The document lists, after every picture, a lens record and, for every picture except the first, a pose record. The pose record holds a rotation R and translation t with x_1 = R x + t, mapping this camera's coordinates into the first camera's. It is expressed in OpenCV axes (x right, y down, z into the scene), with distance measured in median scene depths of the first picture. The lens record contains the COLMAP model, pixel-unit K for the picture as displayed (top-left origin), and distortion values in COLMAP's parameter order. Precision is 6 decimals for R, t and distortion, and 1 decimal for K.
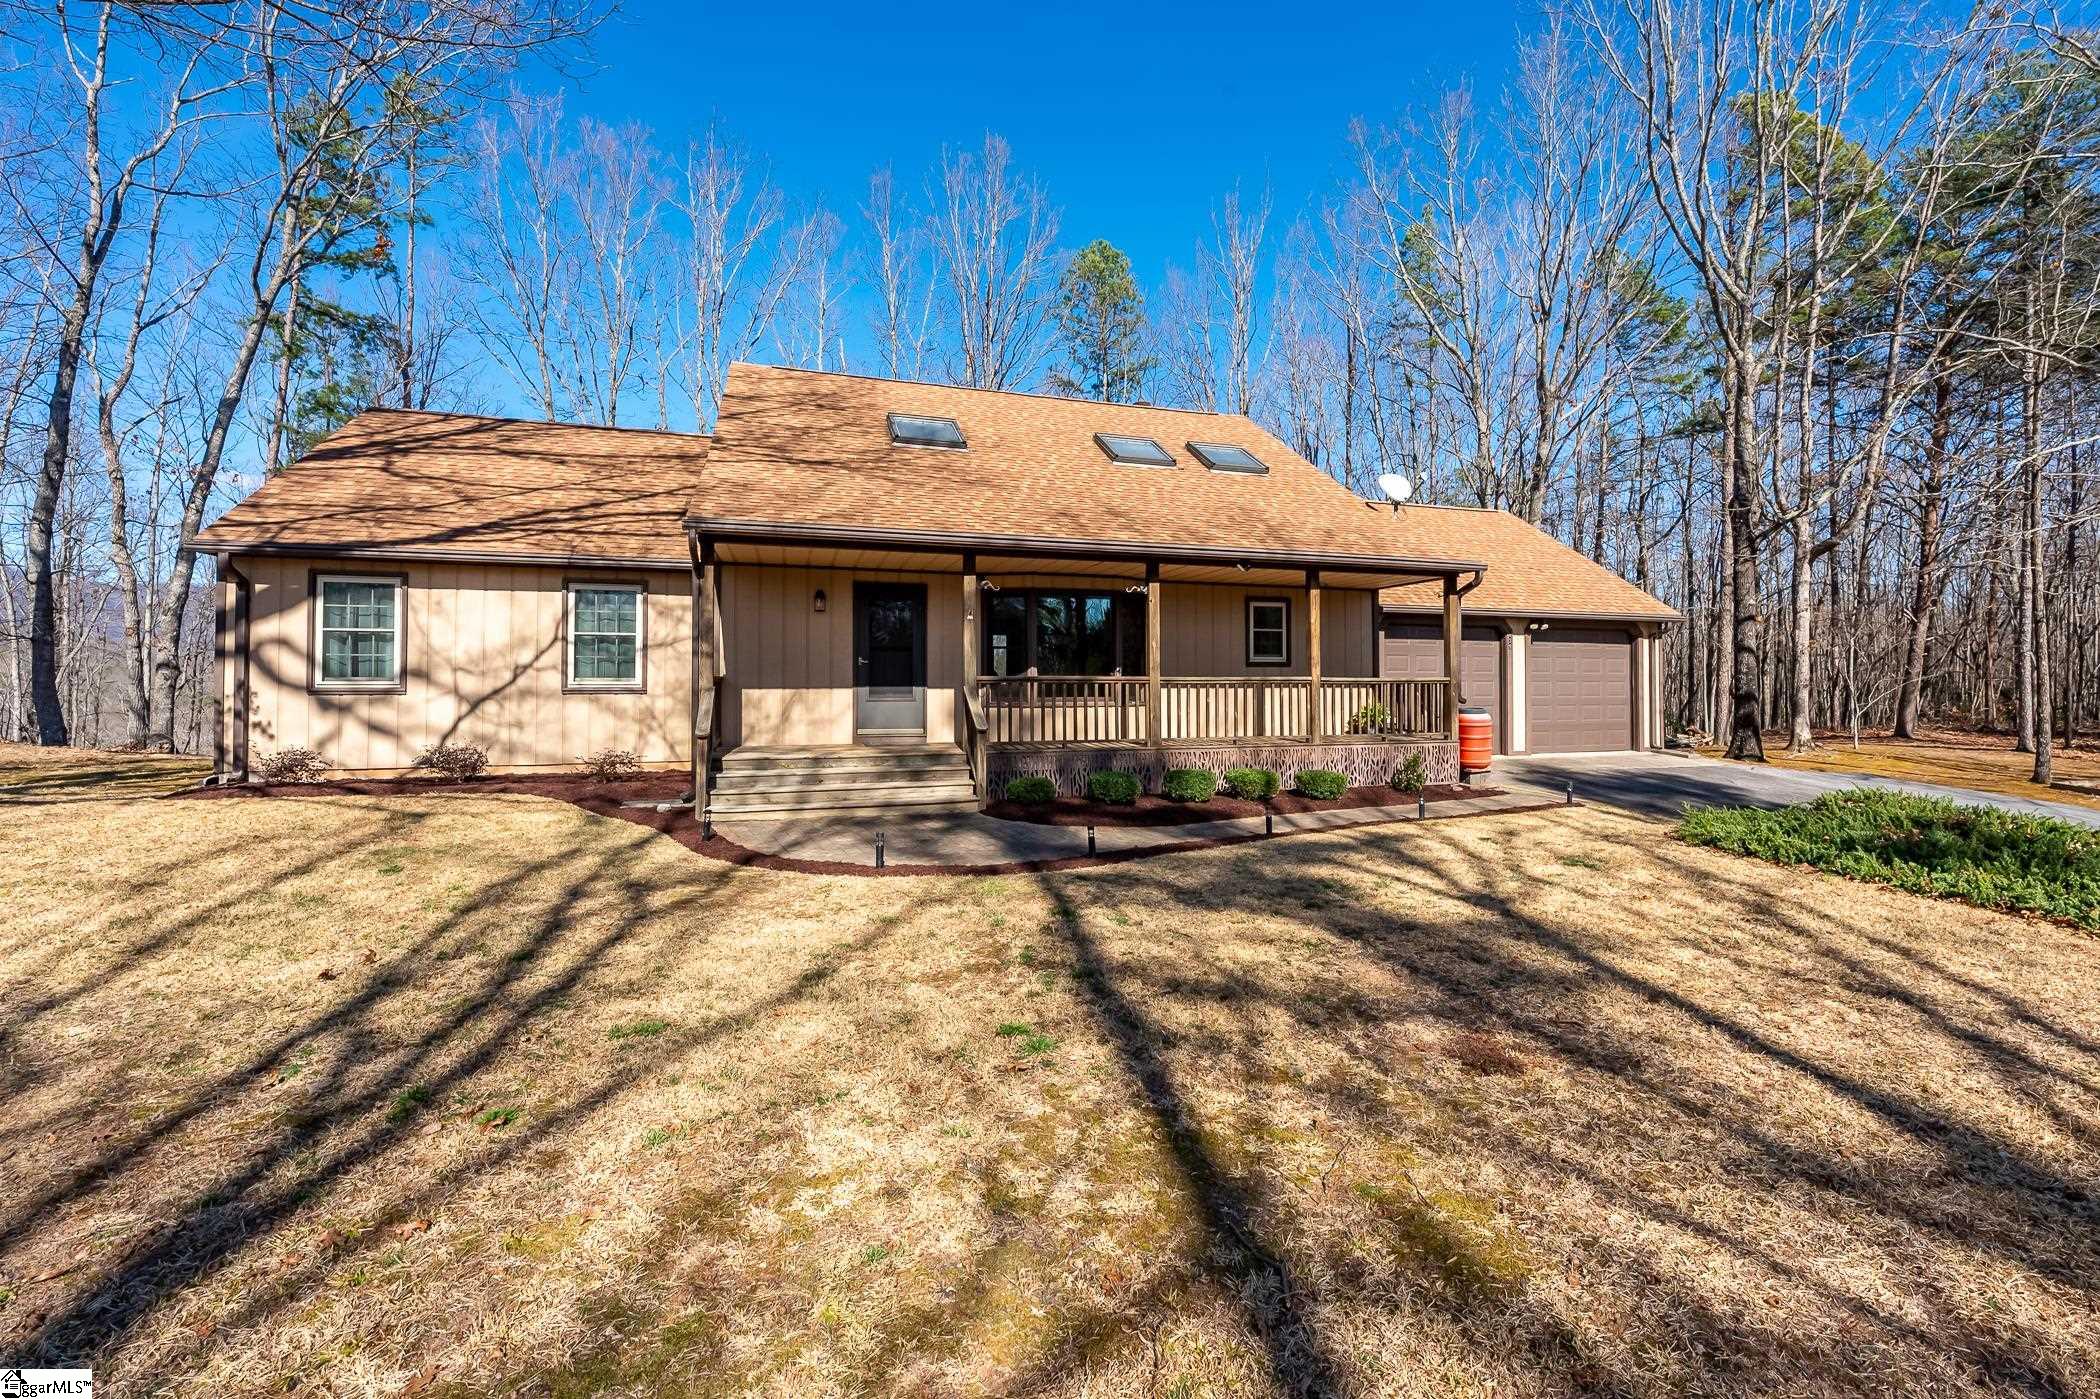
lens RADIAL K [[831.6, 0, 1069.1], [0, 831.6, 692.4], [0, 0, 1]] dist [0.000334, 0.001372]
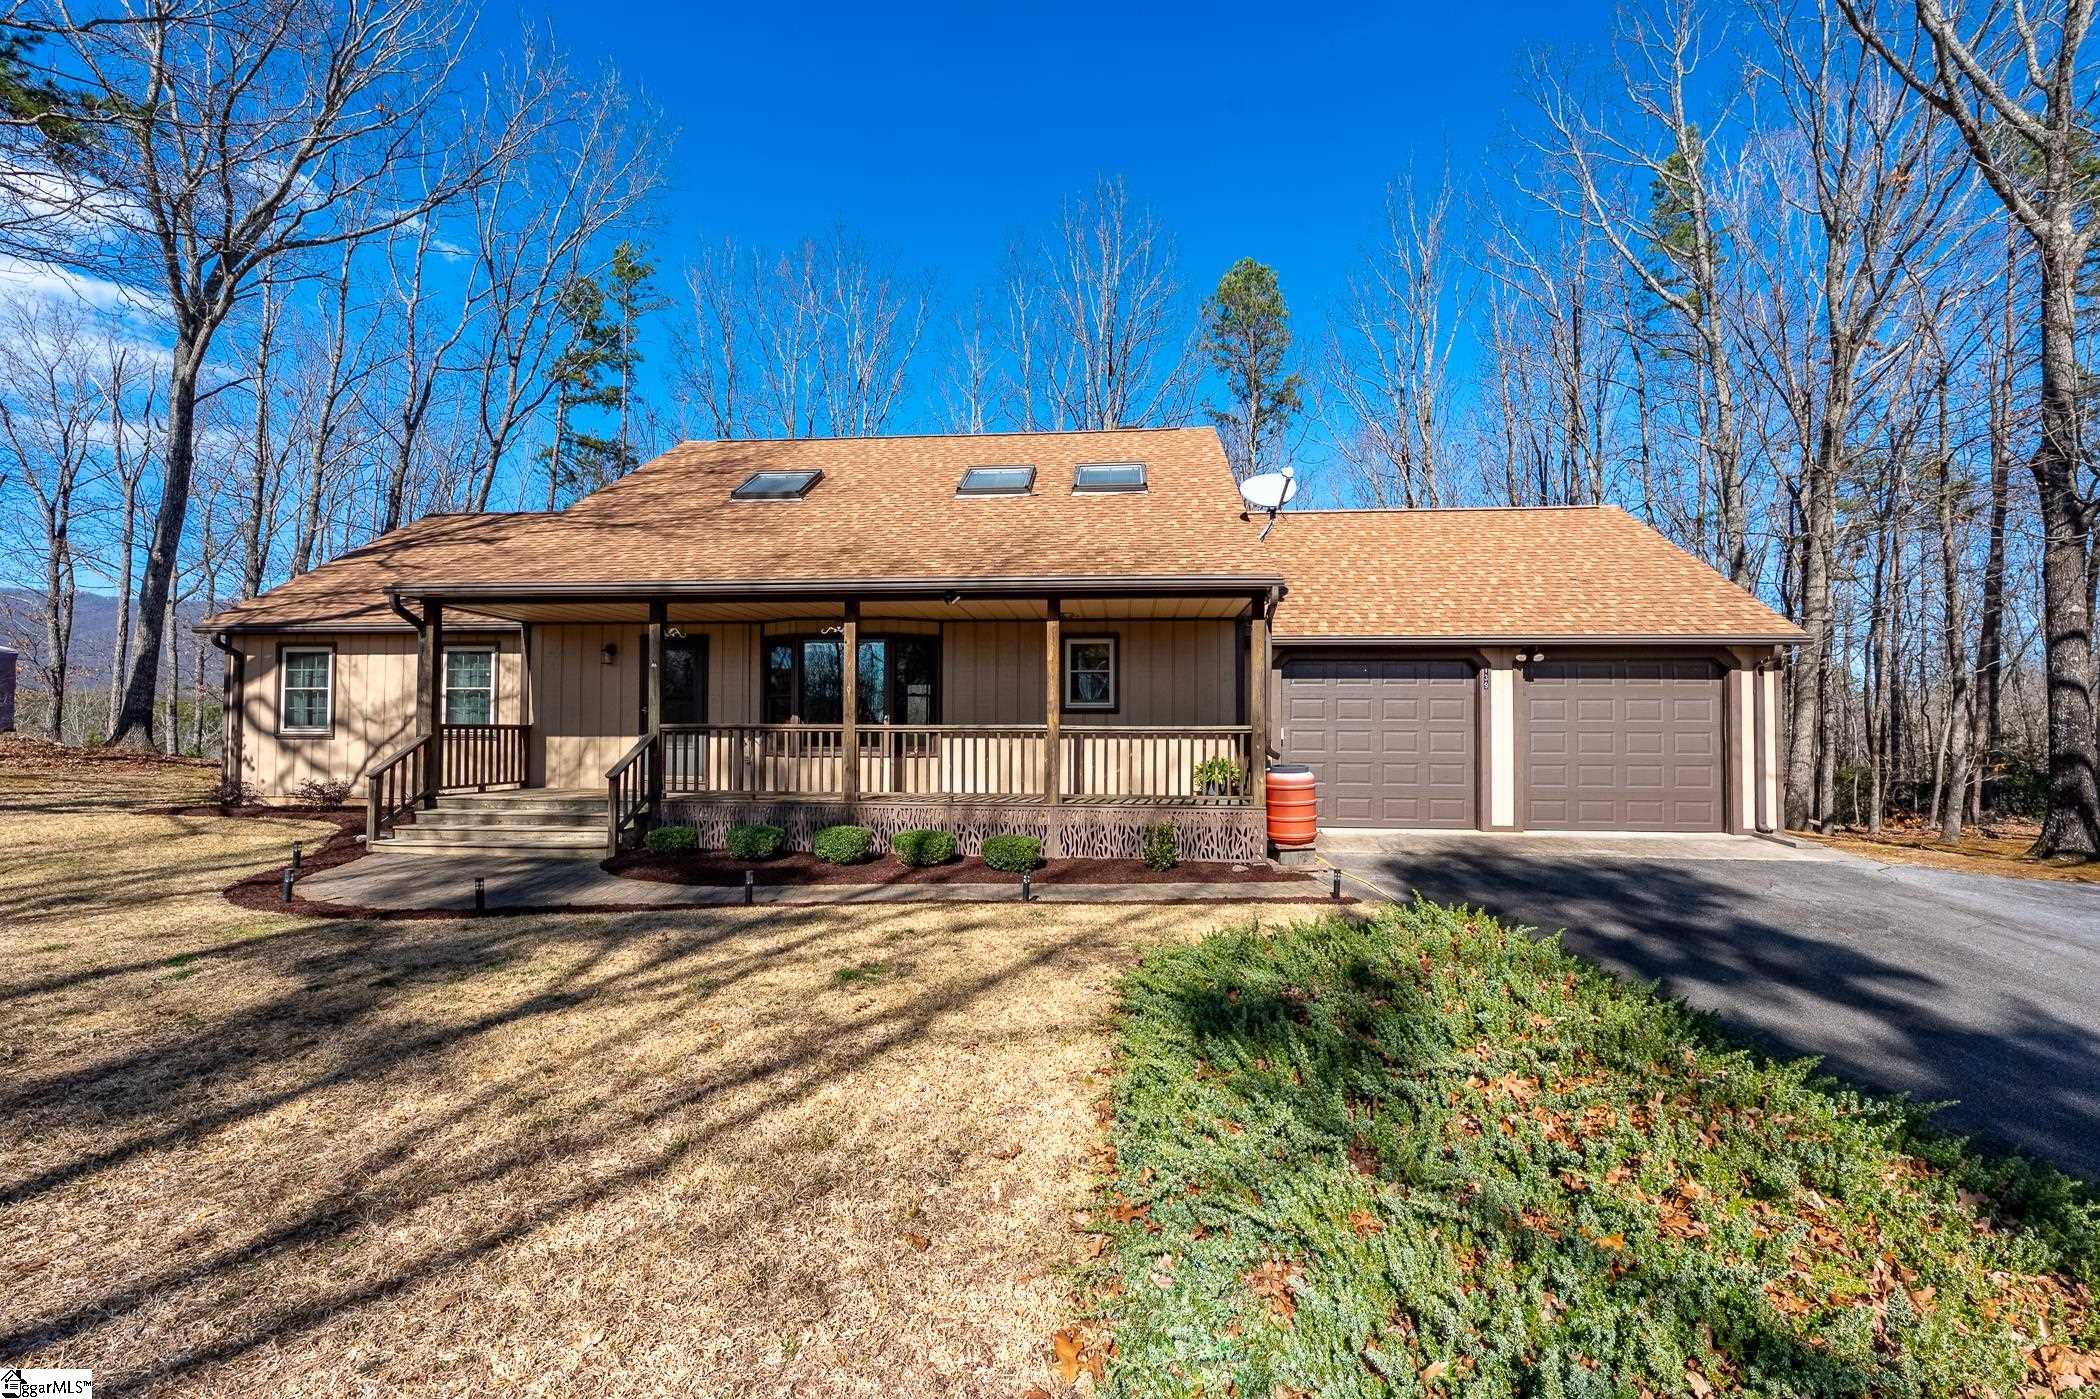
lens RADIAL K [[831.6, 0, 1069.2], [0, 831.6, 731.0], [0, 0, 1]] dist [0.000334, 0.001372]
pose [[0.926841, 0.001739, -0.375449, 0.647116], [-0.007865, 0.999860, -0.014786, -0.000195], [0.375371, 0.016658, 0.926725, 0.231849]]
